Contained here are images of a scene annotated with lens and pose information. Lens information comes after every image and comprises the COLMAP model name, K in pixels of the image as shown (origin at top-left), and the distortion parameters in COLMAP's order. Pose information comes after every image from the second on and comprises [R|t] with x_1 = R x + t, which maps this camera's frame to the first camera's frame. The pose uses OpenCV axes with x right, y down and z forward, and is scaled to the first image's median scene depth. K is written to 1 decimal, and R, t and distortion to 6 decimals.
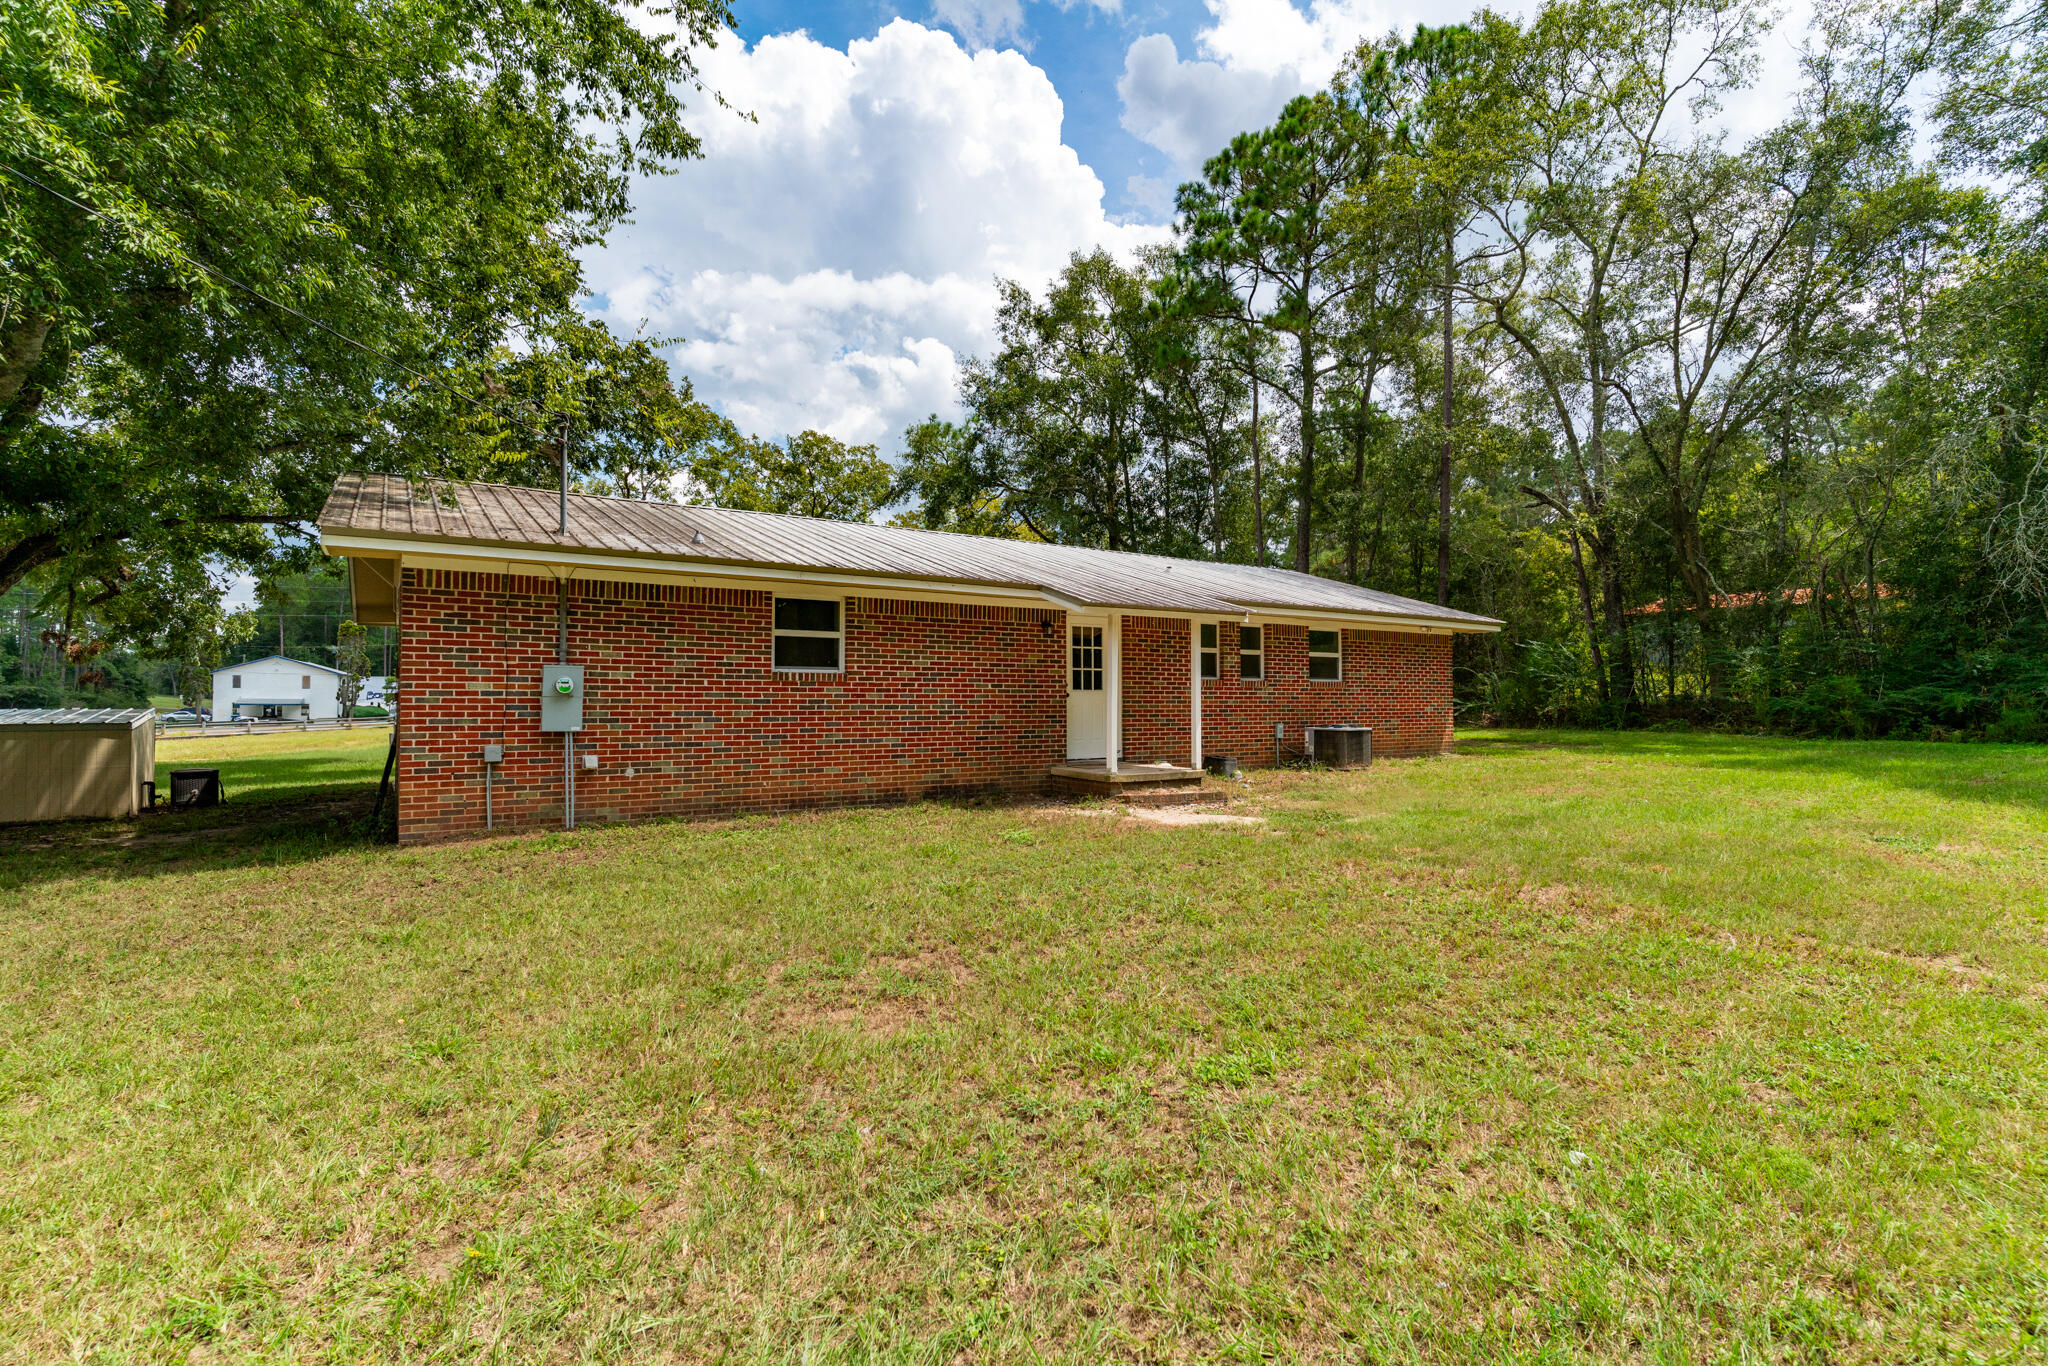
lens RADIAL K [[969.2, 0, 1020.3], [0, 969.2, 694.8], [0, 0, 1]] dist [0.001068, 0.000378]
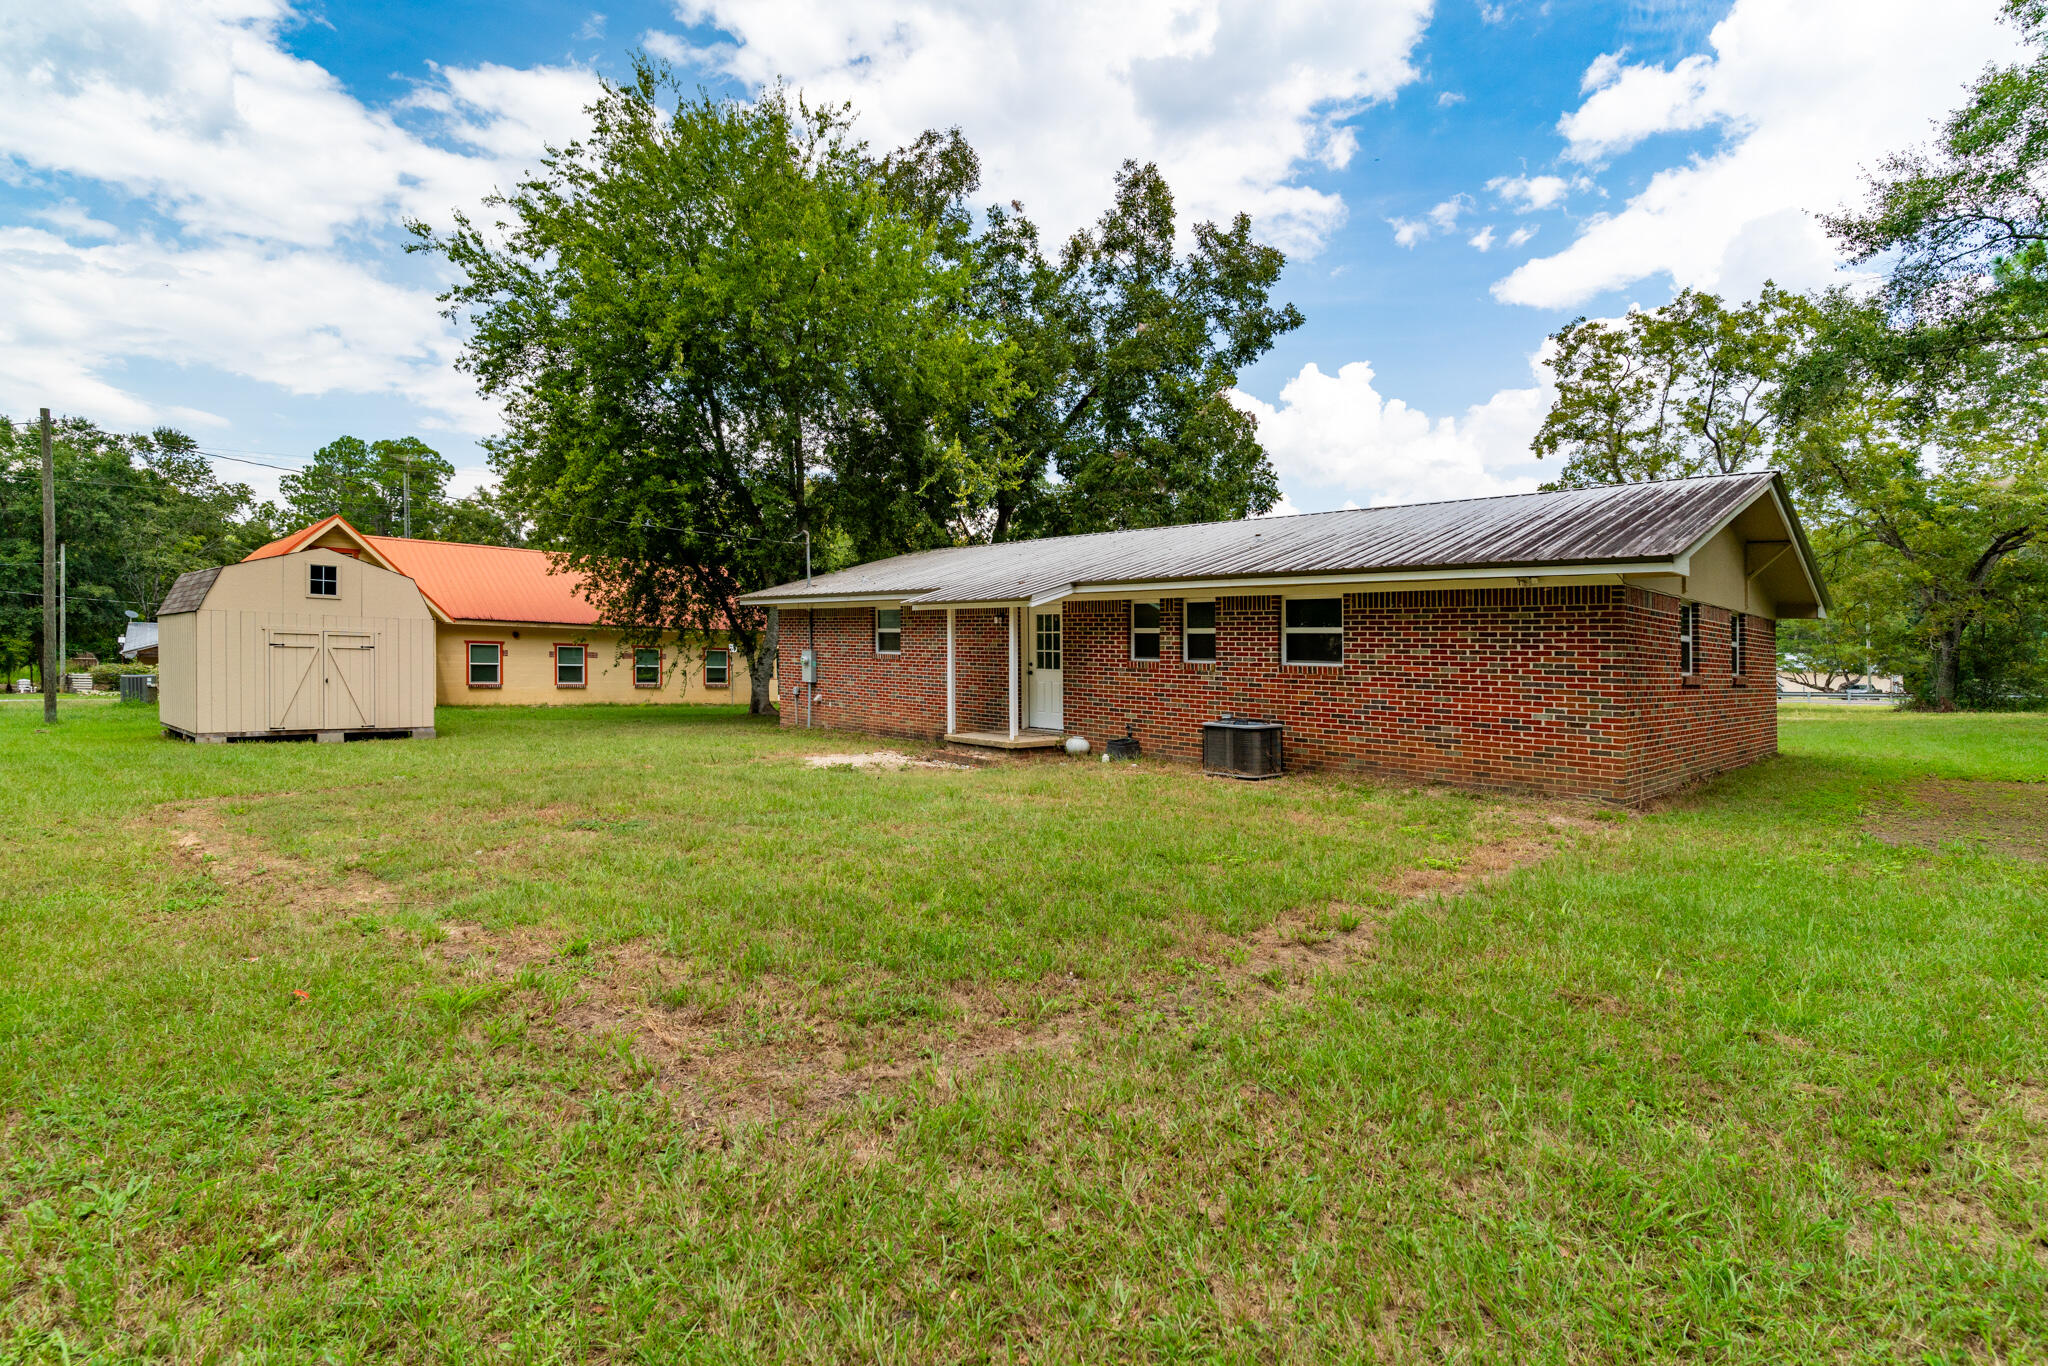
lens RADIAL K [[990.1, 0, 1017.2], [0, 990.1, 650.8], [0, 0, 1]] dist [0.004748, 0.000848]
pose [[0.182094, -0.002555, -0.983278, 1.367402], [-0.021520, 0.999747, -0.006583, -0.020249], [0.983046, 0.022358, 0.181993, 0.836001]]
